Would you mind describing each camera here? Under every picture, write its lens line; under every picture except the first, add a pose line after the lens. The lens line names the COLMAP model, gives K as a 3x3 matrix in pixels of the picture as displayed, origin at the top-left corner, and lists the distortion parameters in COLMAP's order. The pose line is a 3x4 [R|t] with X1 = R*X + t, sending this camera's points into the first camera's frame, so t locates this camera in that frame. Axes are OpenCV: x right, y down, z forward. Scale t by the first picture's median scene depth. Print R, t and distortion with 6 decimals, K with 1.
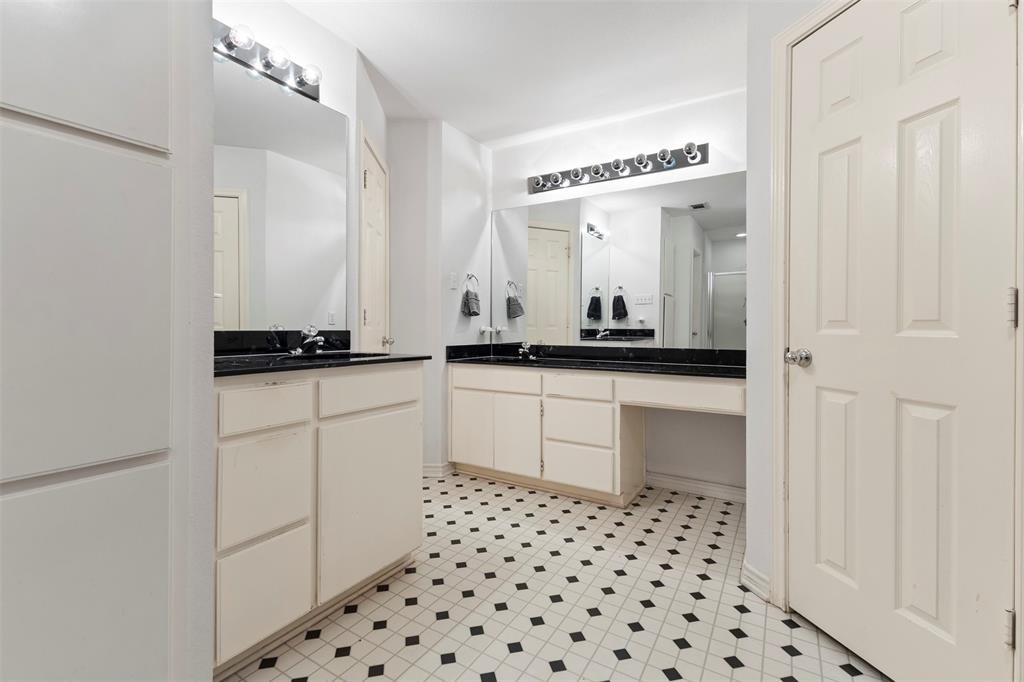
lens RADIAL K [[447.5, 0, 509.5], [0, 447.5, 339.6], [0, 0, 1]] dist [0.006141, -0.000939]
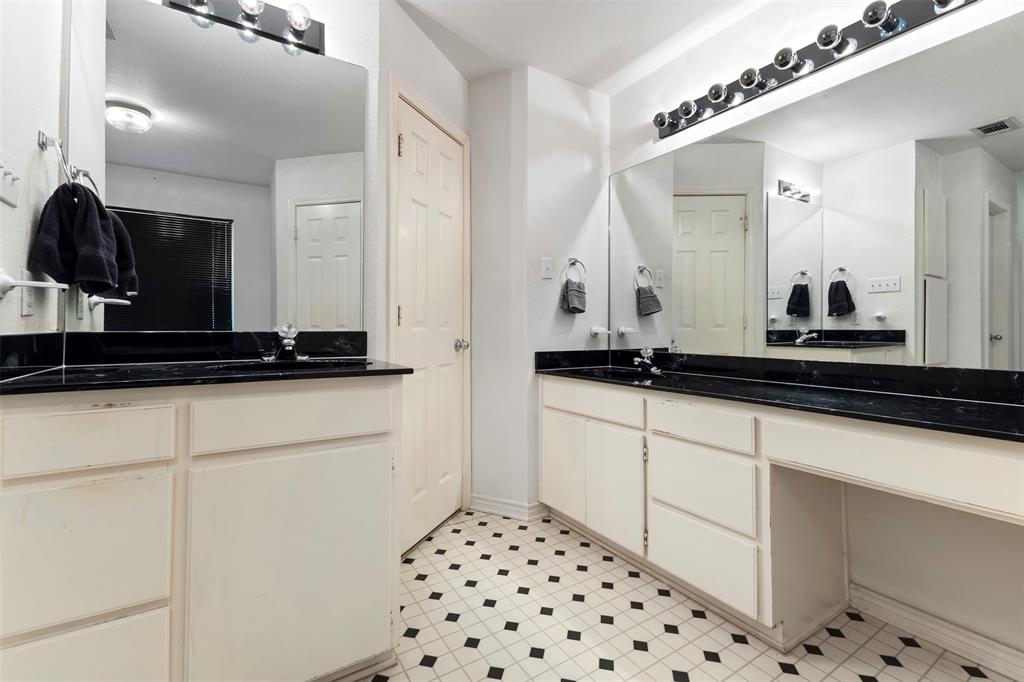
lens RADIAL K [[447.5, 0, 512.9], [0, 447.5, 329.6], [0, 0, 1]] dist [0.006141, -0.000939]
pose [[0.899142, -0.002313, -0.437651, 0.164342], [-0.009260, 0.999662, -0.024308, -0.005084], [0.437559, 0.025909, 0.898816, 0.283102]]
